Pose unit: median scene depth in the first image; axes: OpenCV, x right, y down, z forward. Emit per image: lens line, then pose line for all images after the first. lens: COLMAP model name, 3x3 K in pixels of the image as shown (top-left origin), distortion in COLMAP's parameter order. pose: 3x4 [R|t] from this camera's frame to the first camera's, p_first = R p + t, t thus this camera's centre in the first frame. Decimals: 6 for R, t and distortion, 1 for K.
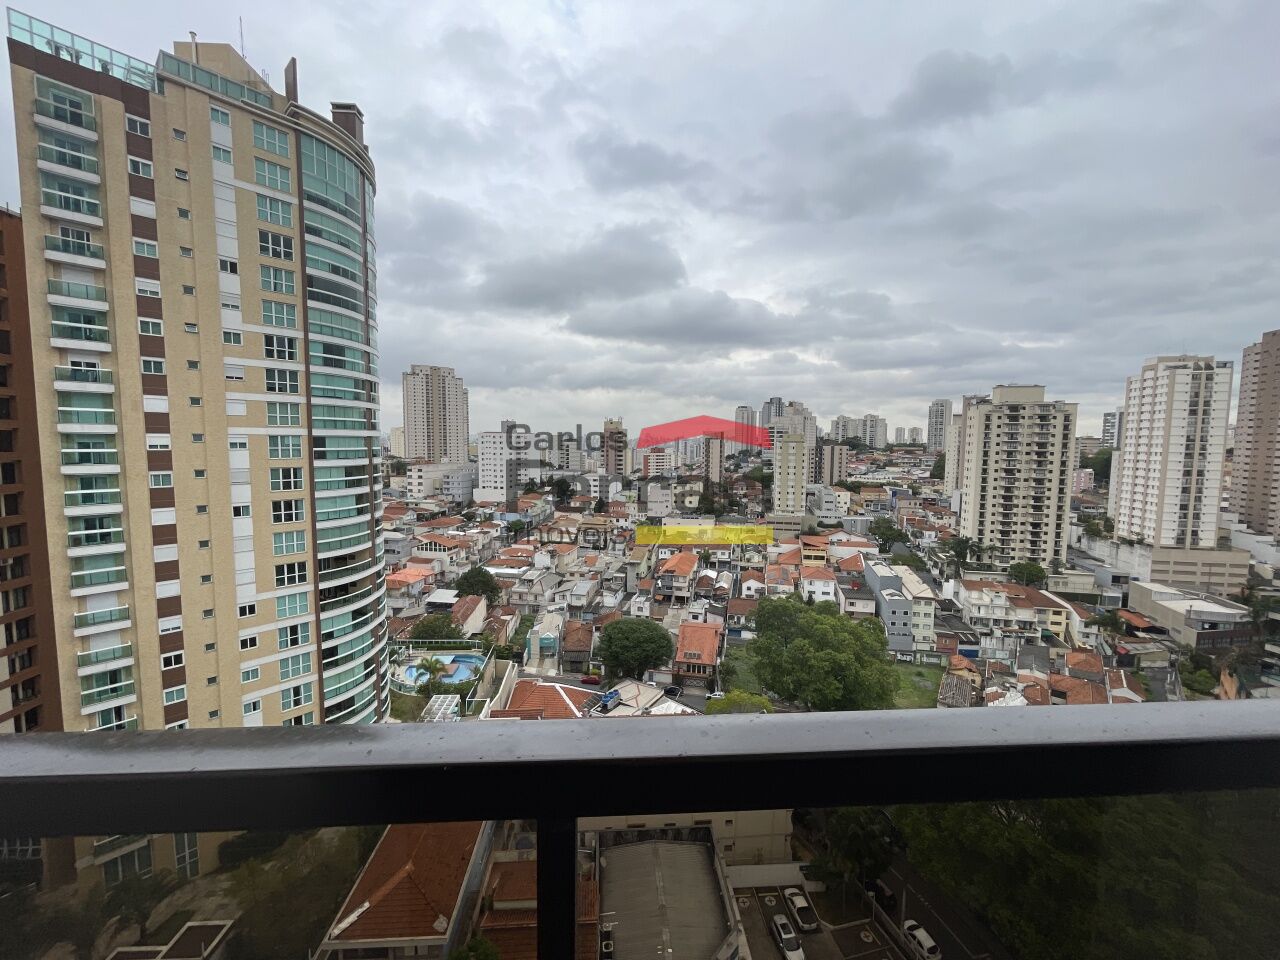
lens RADIAL K [[517.8, 0, 634.7], [0, 517.8, 482.4], [0, 0, 1]] dist [0.014391, -0.005840]
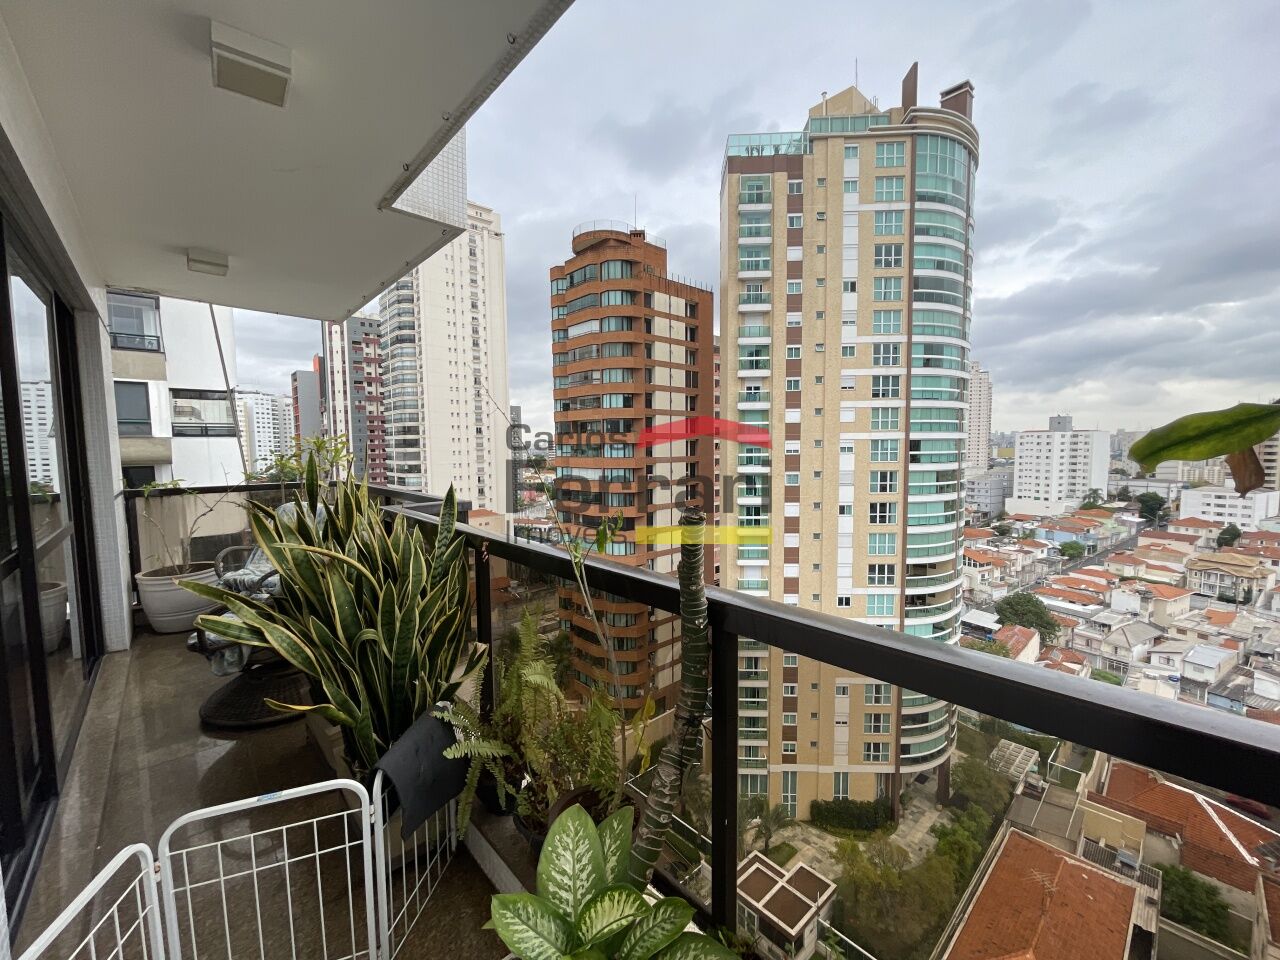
lens RADIAL K [[514.6, 0, 639.2], [0, 514.6, 484.7], [0, 0, 1]] dist [-0.001605, -0.000559]
pose [[0.624497, 0.044693, -0.779747, -0.169661], [-0.045453, 0.998749, 0.020842, -0.000465], [0.779703, 0.022426, 0.625748, -0.010476]]
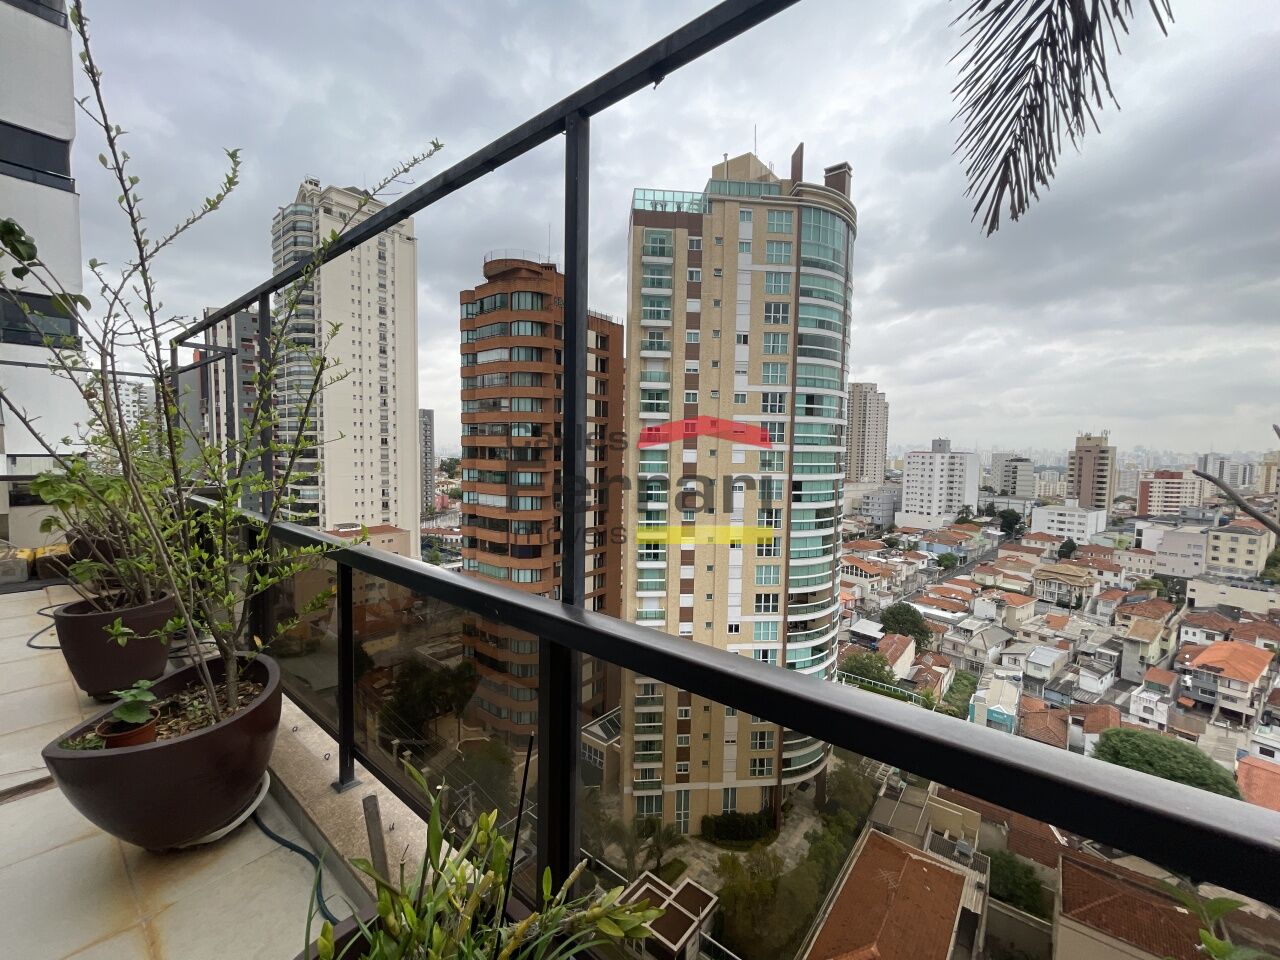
lens RADIAL K [[516.4, 0, 641.1], [0, 516.4, 484.0], [0, 0, 1]] dist [-0.004936, 0.000245]
pose [[0.735014, 0.050237, -0.676189, -0.118488], [-0.065977, 0.997818, 0.002416, -0.062613], [0.674835, 0.042837, 0.736724, -0.008858]]
